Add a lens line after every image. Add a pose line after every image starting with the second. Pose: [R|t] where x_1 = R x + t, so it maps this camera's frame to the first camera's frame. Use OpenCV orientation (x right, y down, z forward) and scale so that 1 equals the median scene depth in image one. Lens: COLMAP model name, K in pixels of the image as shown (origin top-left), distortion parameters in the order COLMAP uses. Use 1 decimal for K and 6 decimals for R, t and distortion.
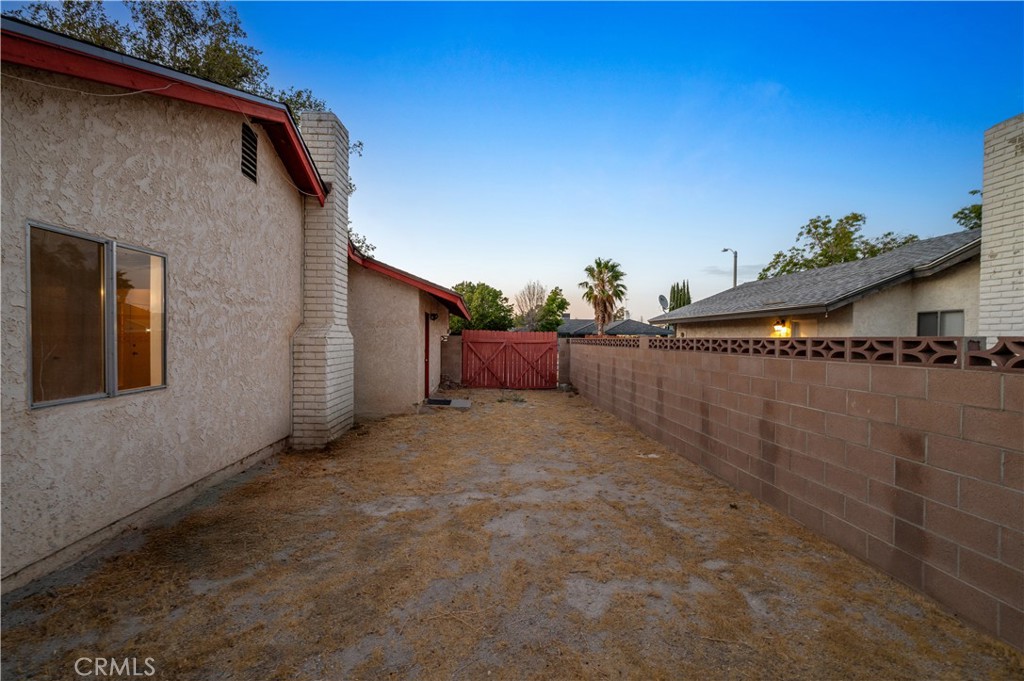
lens RADIAL K [[441.9, 0, 518.9], [0, 441.9, 341.0], [0, 0, 1]] dist [0.000511, 0.000335]
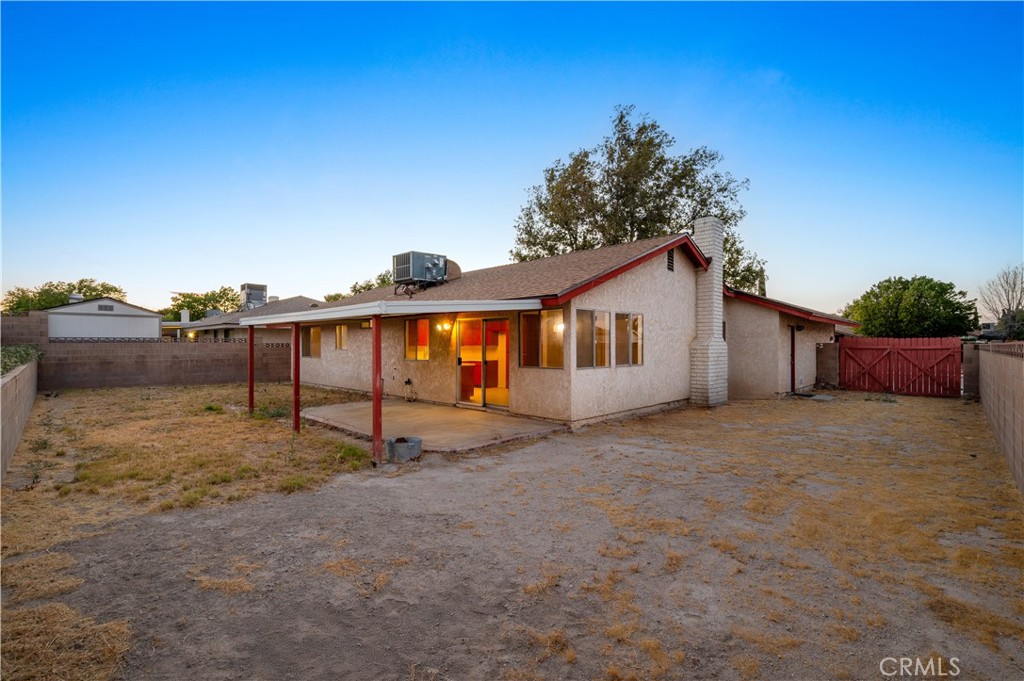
lens RADIAL K [[441.9, 0, 510.8], [0, 441.9, 342.3], [0, 0, 1]] dist [0.000511, 0.000335]
pose [[0.646880, -0.010294, -0.762523, 0.237662], [-0.000189, 0.999907, -0.013659, 0.003043], [0.762592, 0.008980, 0.646817, -0.445096]]
